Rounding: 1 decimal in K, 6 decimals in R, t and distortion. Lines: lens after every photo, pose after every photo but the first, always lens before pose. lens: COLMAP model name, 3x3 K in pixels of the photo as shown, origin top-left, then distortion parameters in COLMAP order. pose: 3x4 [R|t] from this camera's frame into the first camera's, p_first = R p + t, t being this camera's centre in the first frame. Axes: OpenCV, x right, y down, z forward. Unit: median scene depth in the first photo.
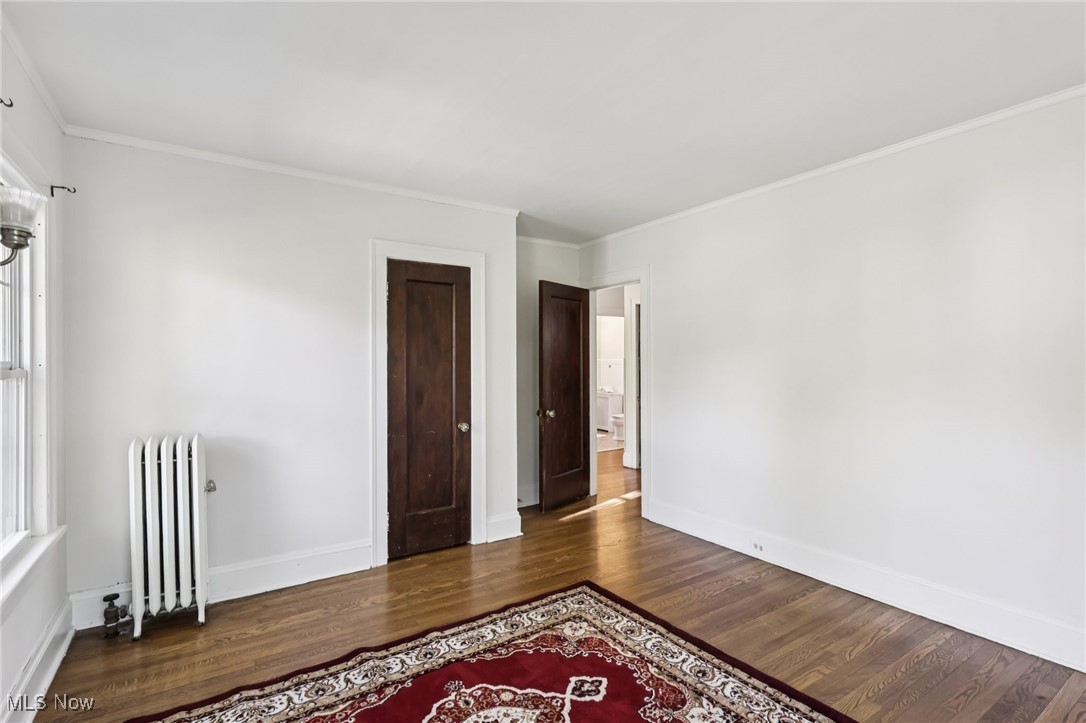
lens RADIAL K [[506.2, 0, 543.3], [0, 506.2, 367.6], [0, 0, 1]] dist [-0.000864, 0.001221]
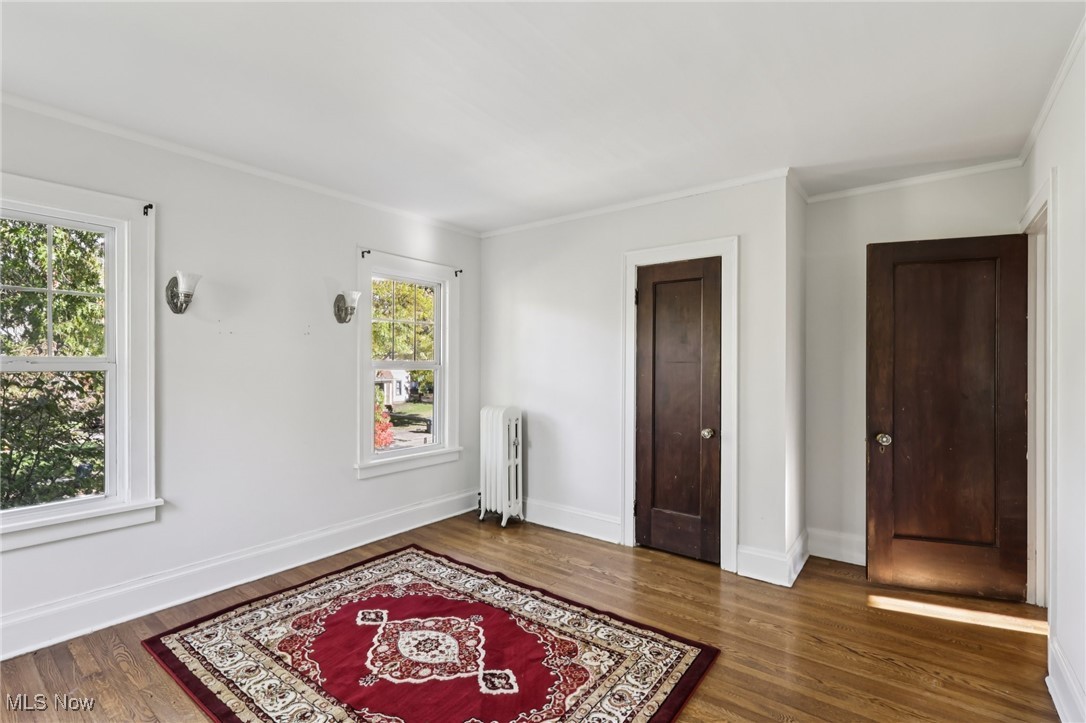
lens RADIAL K [[506.2, 0, 540.1], [0, 506.2, 363.9], [0, 0, 1]] dist [-0.000864, 0.001221]
pose [[0.318380, 0.005822, -0.947945, 0.929332], [-0.011703, 0.999929, 0.002211, -0.009147], [0.947891, 0.010390, 0.318425, 0.646280]]
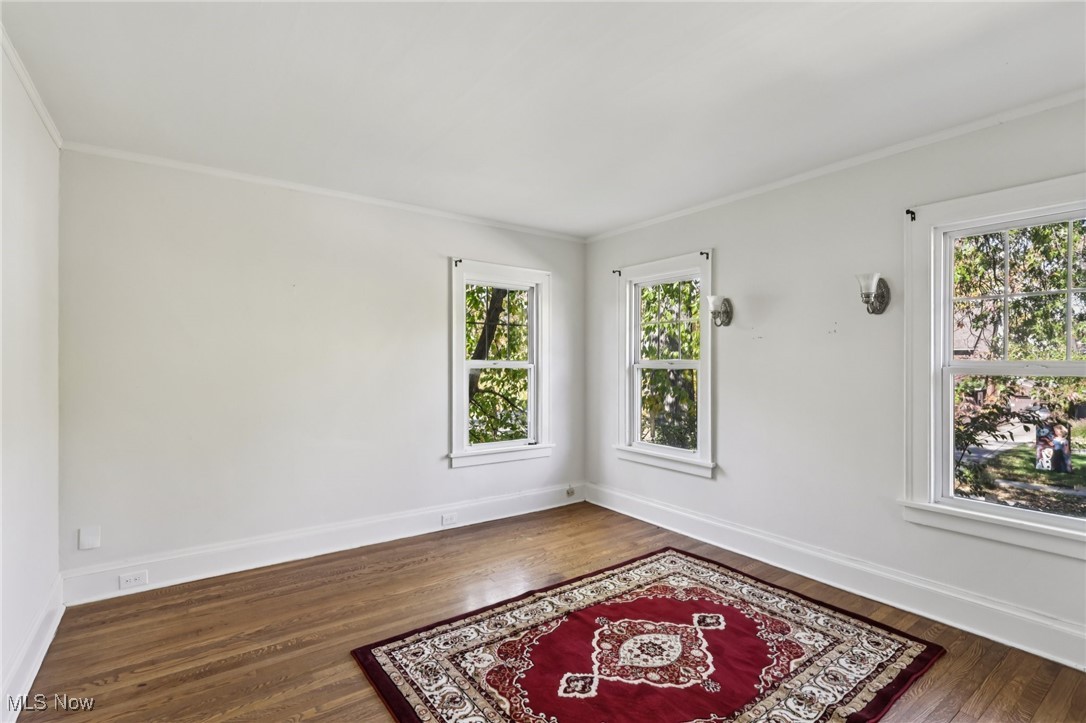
lens RADIAL K [[506.2, 0, 543.6], [0, 506.2, 356.6], [0, 0, 1]] dist [-0.000864, 0.001221]
pose [[-0.999370, -0.001857, -0.035431, 0.166693], [-0.001761, 0.999995, -0.002734, -0.016286], [0.035436, -0.002670, -0.999368, 1.732181]]
